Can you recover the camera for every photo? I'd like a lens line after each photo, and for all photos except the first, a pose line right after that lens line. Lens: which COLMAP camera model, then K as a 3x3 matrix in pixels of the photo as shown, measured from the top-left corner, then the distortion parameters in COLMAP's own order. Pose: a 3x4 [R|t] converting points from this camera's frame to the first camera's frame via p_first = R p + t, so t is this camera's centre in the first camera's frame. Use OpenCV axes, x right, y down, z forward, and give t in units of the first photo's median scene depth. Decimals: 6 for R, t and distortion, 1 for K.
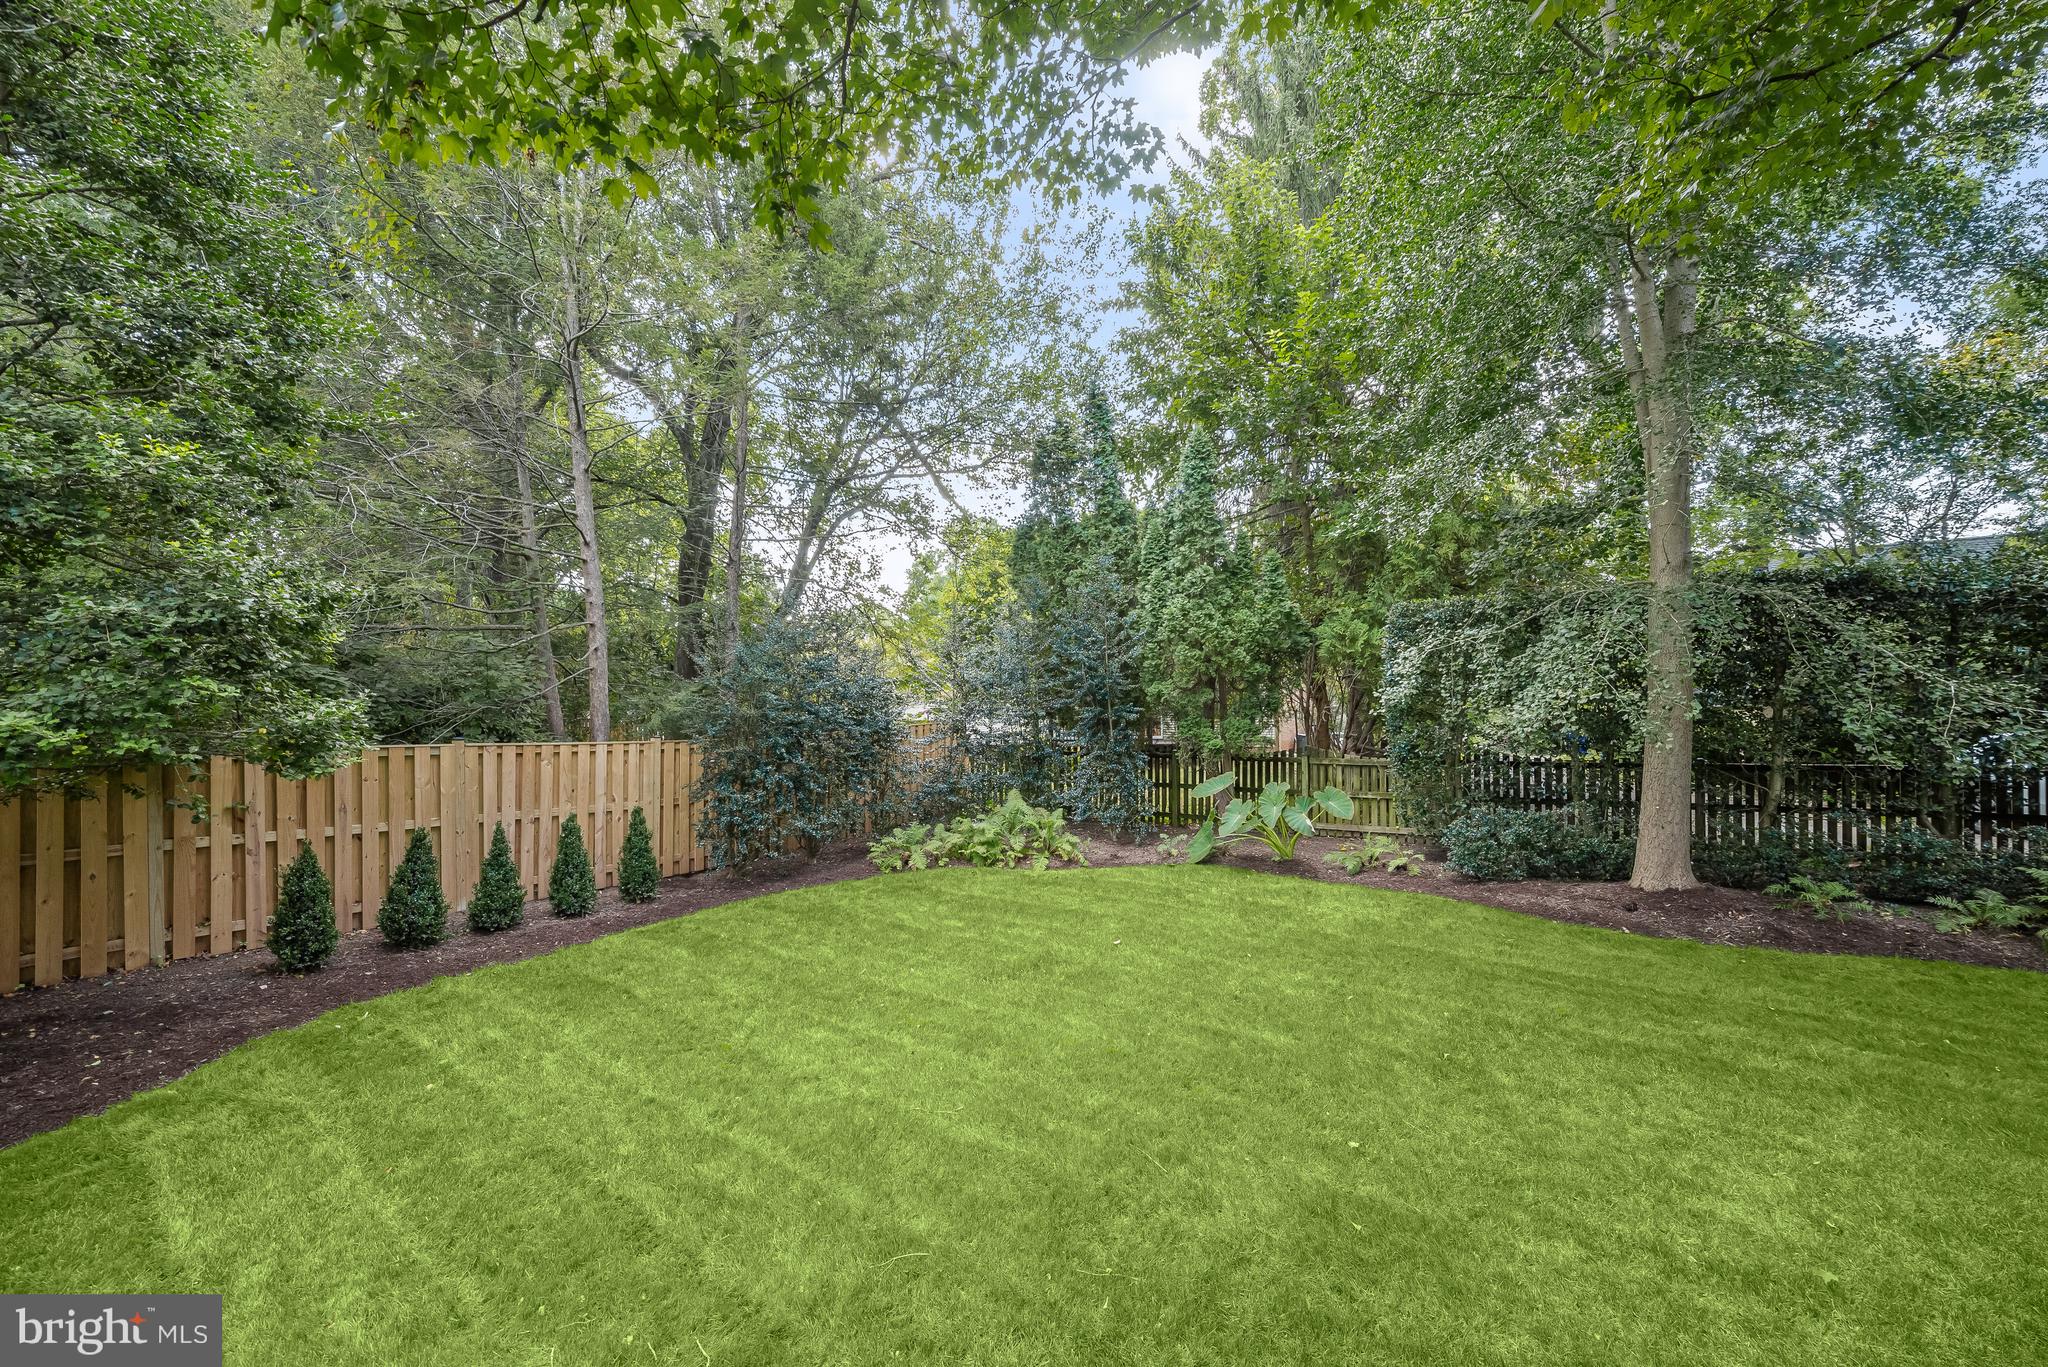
lens RADIAL K [[818.8, 0, 1023.1], [0, 818.8, 714.4], [0, 0, 1]] dist [0.000325, 0.000132]
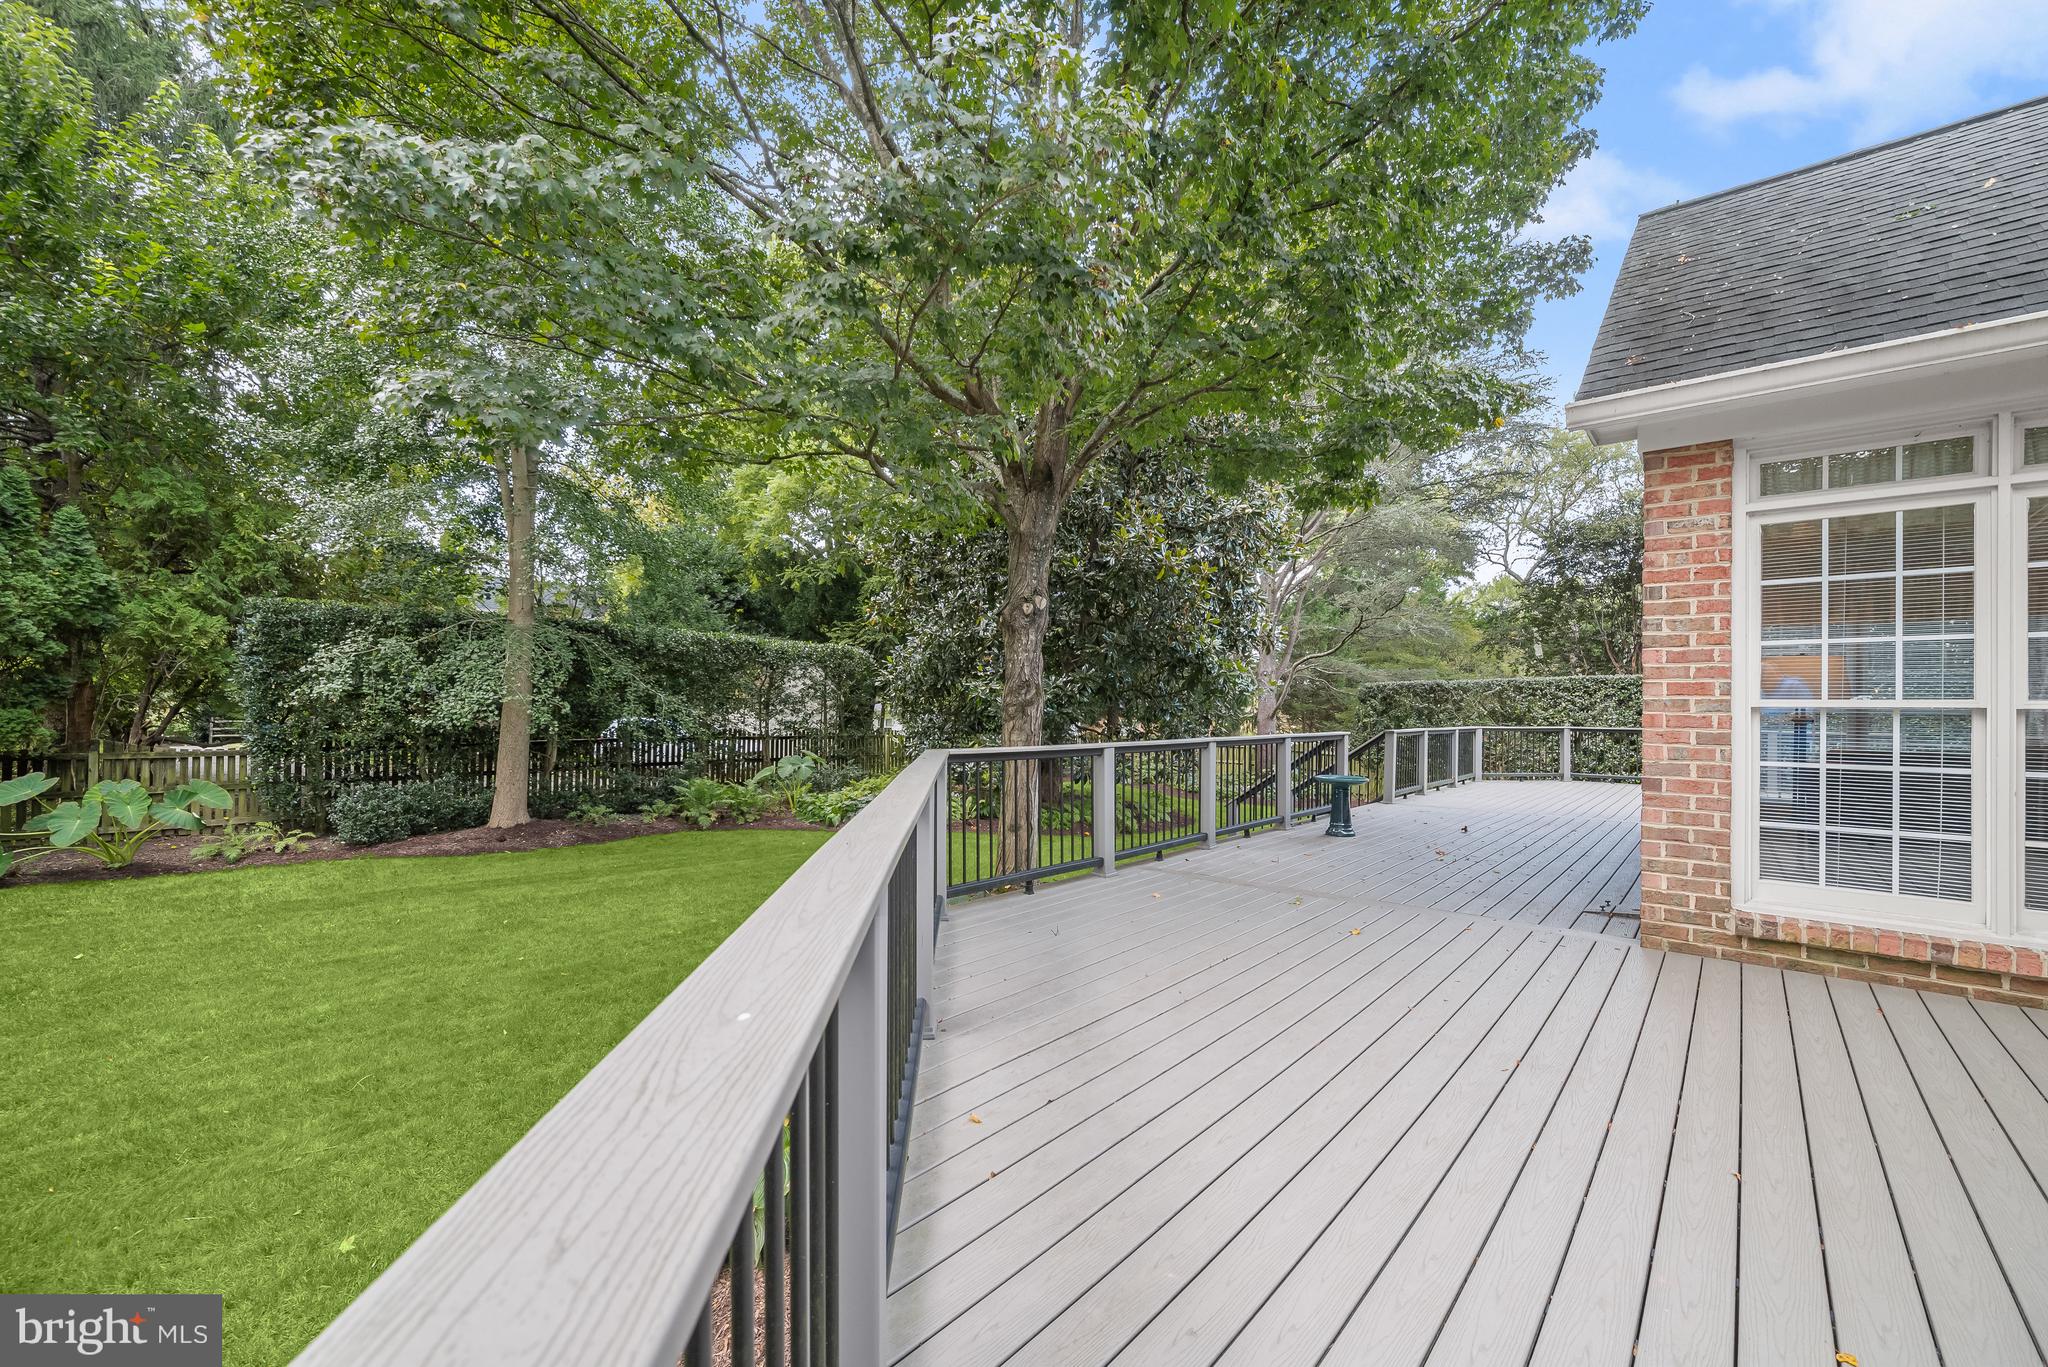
lens RADIAL K [[818.8, 0, 1023.1], [0, 818.8, 714.4], [0, 0, 1]] dist [0.000325, 0.000132]
pose [[0.157572, 0.001399, 0.987507, -0.598265], [-0.016730, 0.999859, 0.001253, -0.008381], [-0.987366, -0.016718, 0.157573, -0.169591]]
